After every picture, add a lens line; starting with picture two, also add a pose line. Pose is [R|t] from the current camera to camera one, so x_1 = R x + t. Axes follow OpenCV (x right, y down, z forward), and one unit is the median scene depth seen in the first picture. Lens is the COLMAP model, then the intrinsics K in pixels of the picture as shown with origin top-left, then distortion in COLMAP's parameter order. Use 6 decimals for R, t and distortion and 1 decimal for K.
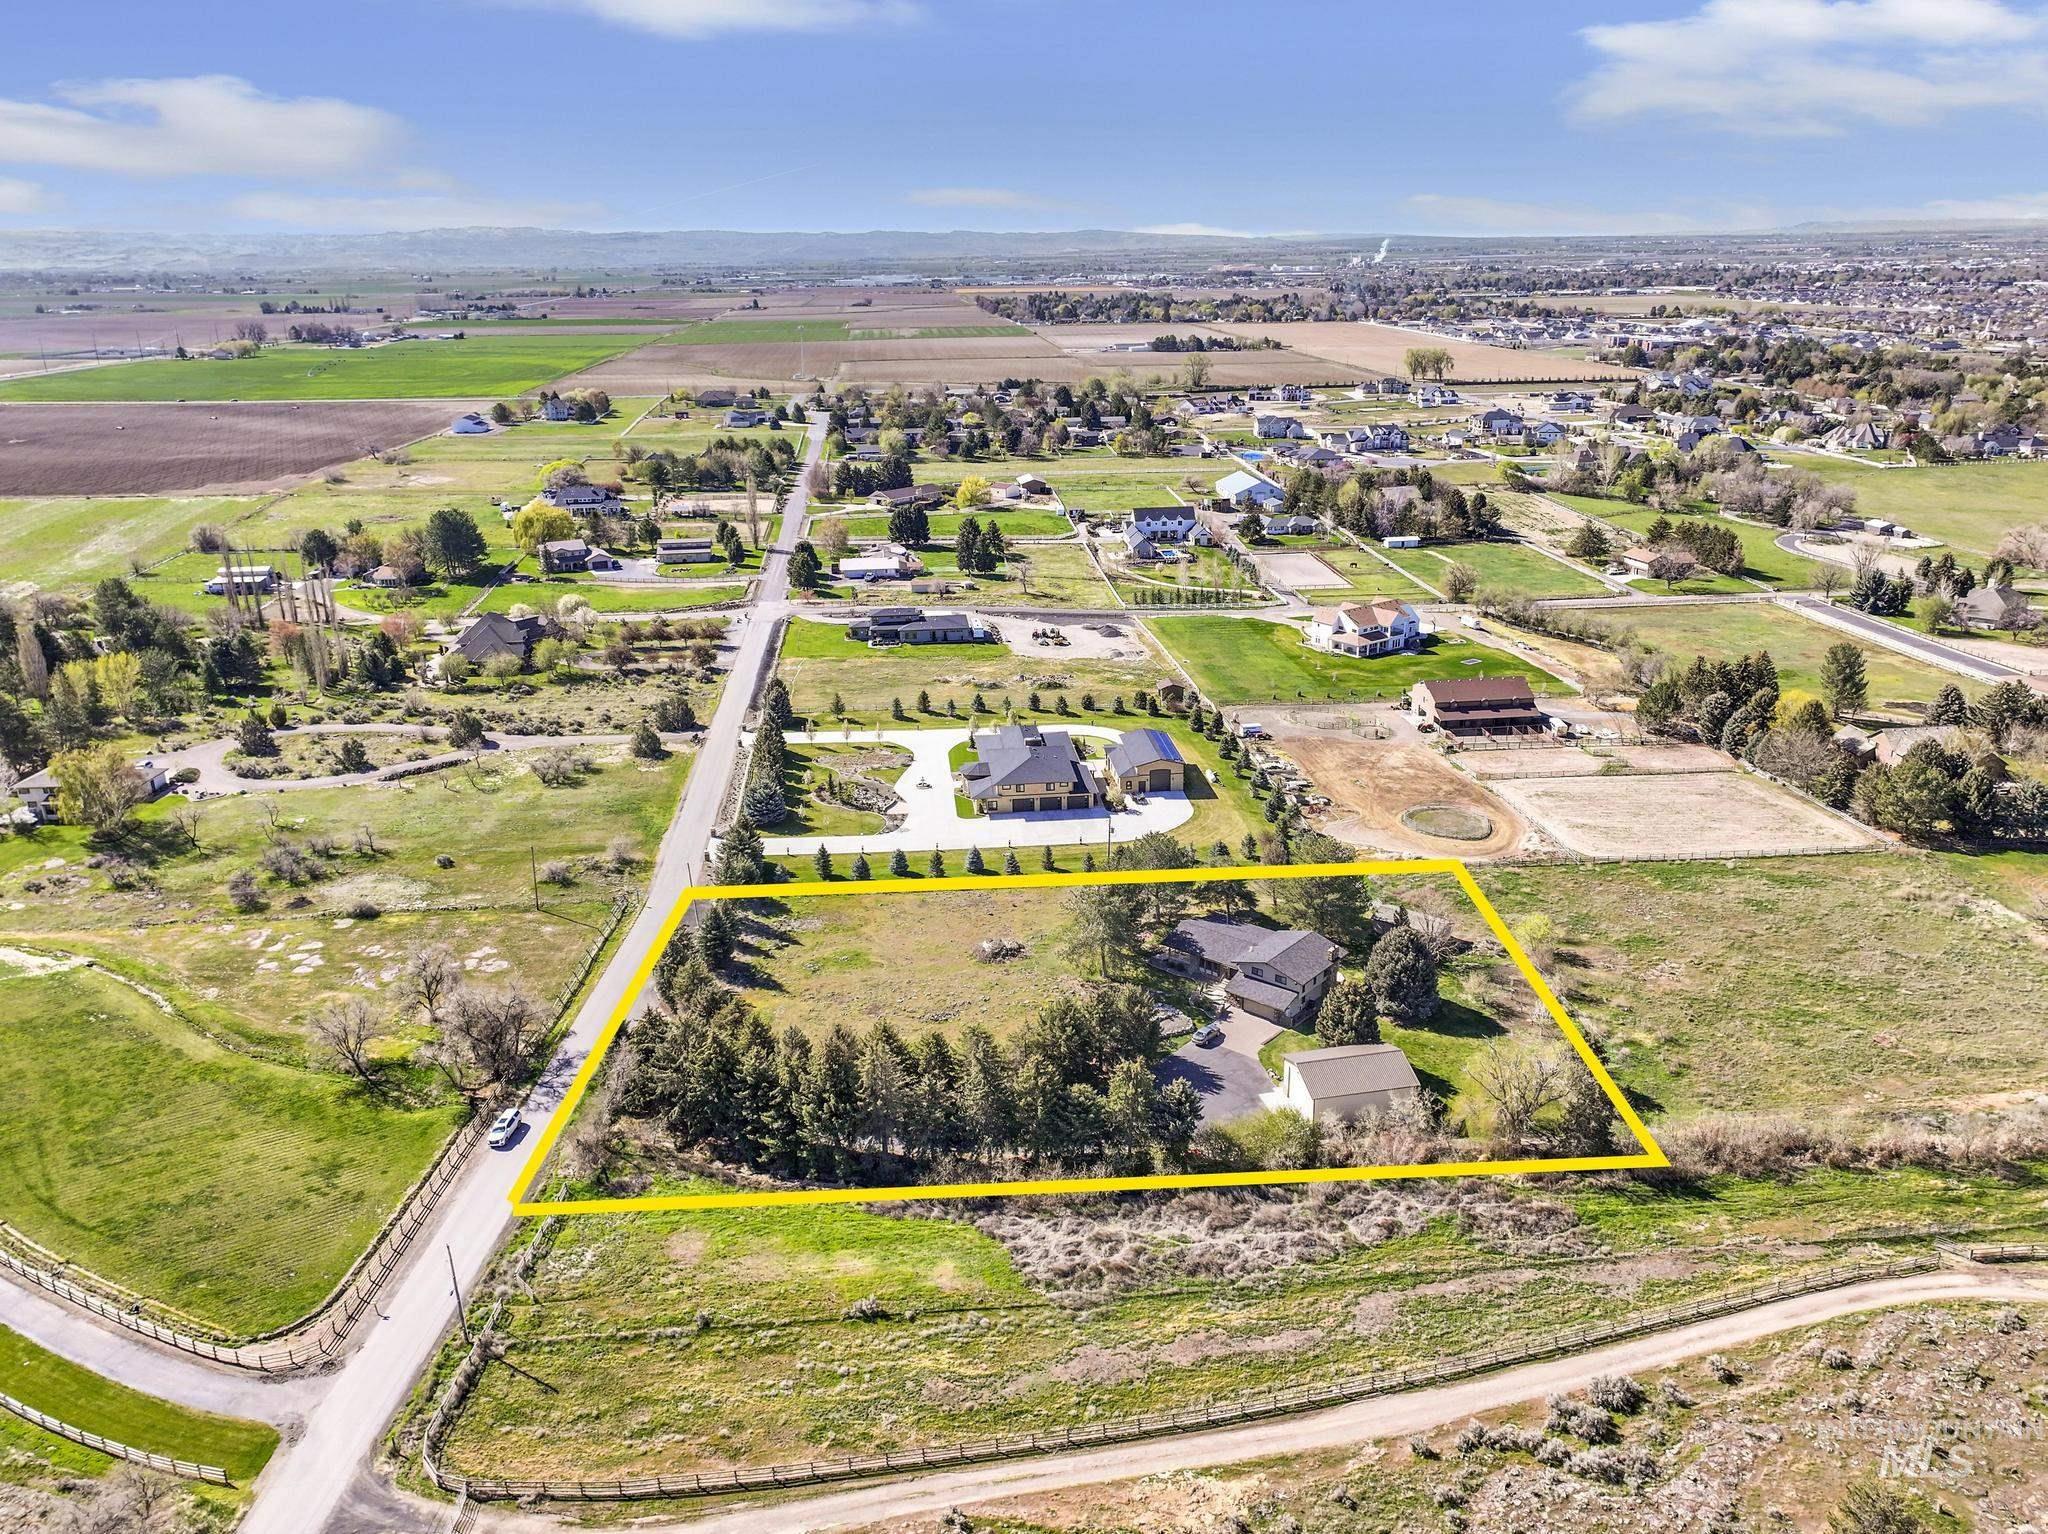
lens RADIAL K [[1475.8, 0, 1024.0], [0, 1475.8, 767.0], [0, 0, 1]] dist [0.007203, 0.007494]
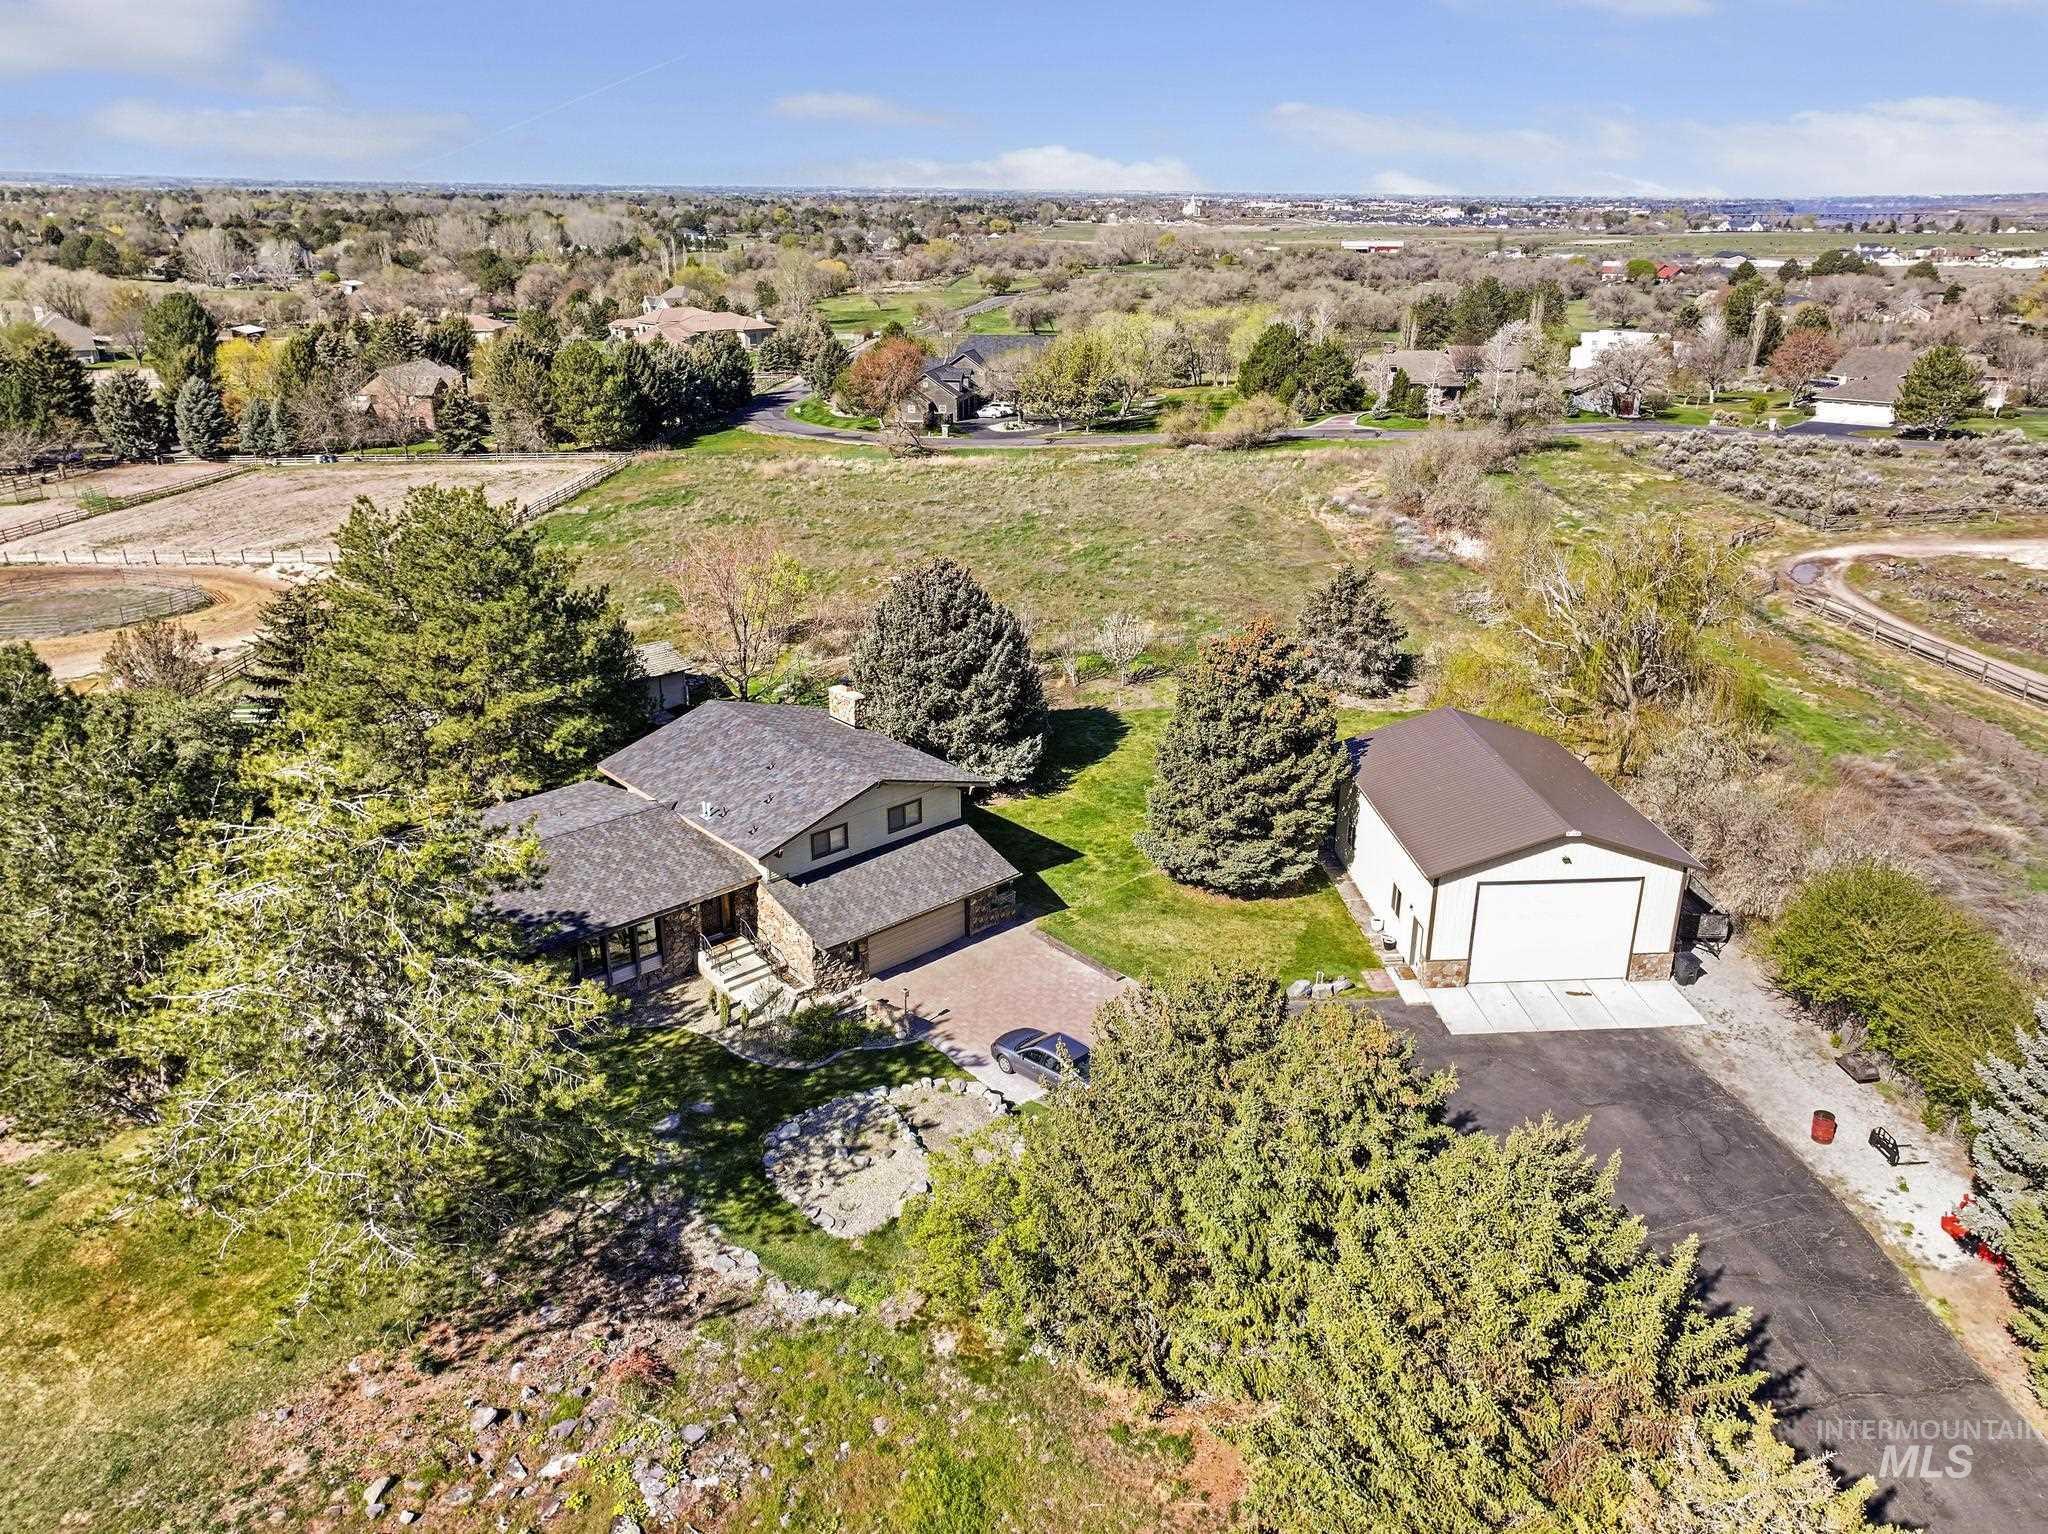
lens RADIAL K [[1448.0, 0, 1018.5], [0, 1448.0, 740.8], [0, 0, 1]] dist [-0.000760, 0.010554]
pose [[0.134178, -0.333169, 0.933271, -0.065017], [0.317483, 0.906598, 0.278002, 0.039172], [-0.938723, 0.258996, 0.227421, 0.637932]]
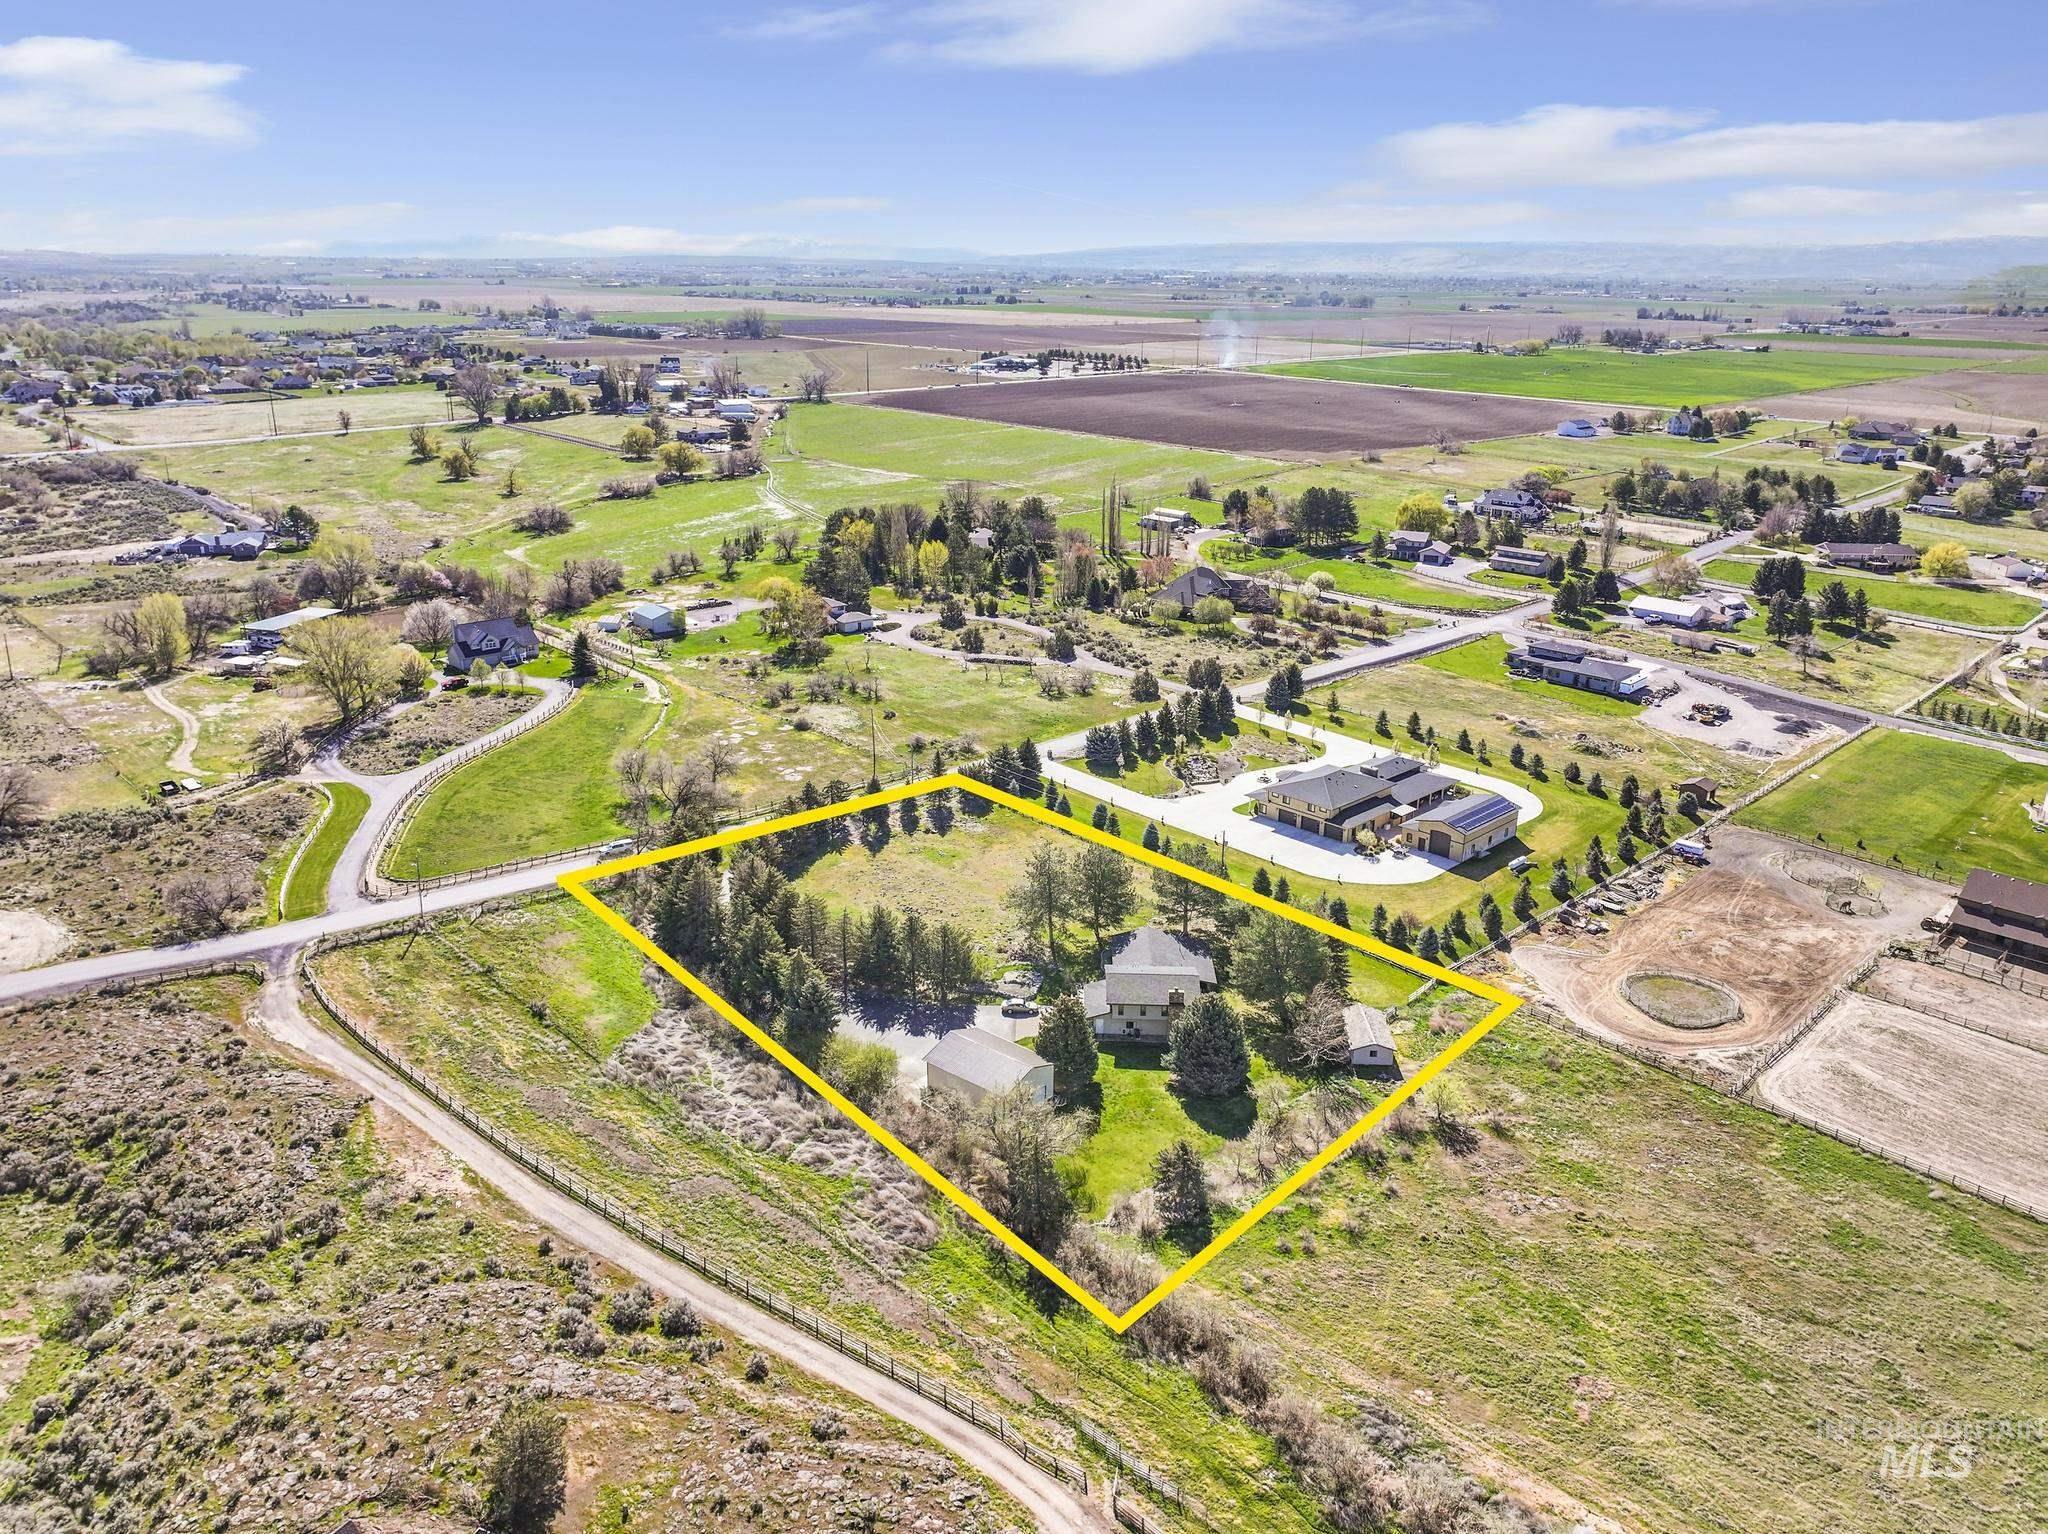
lens RADIAL K [[1445.3, 0, 1030.7], [0, 1445.3, 762.6], [0, 0, 1]] dist [0.003963, 0.005202]
pose [[0.623490, 0.274077, -0.732217, 0.574094], [-0.275345, 0.953515, 0.122452, -0.078411], [0.731741, 0.125265, 0.669973, 0.197459]]
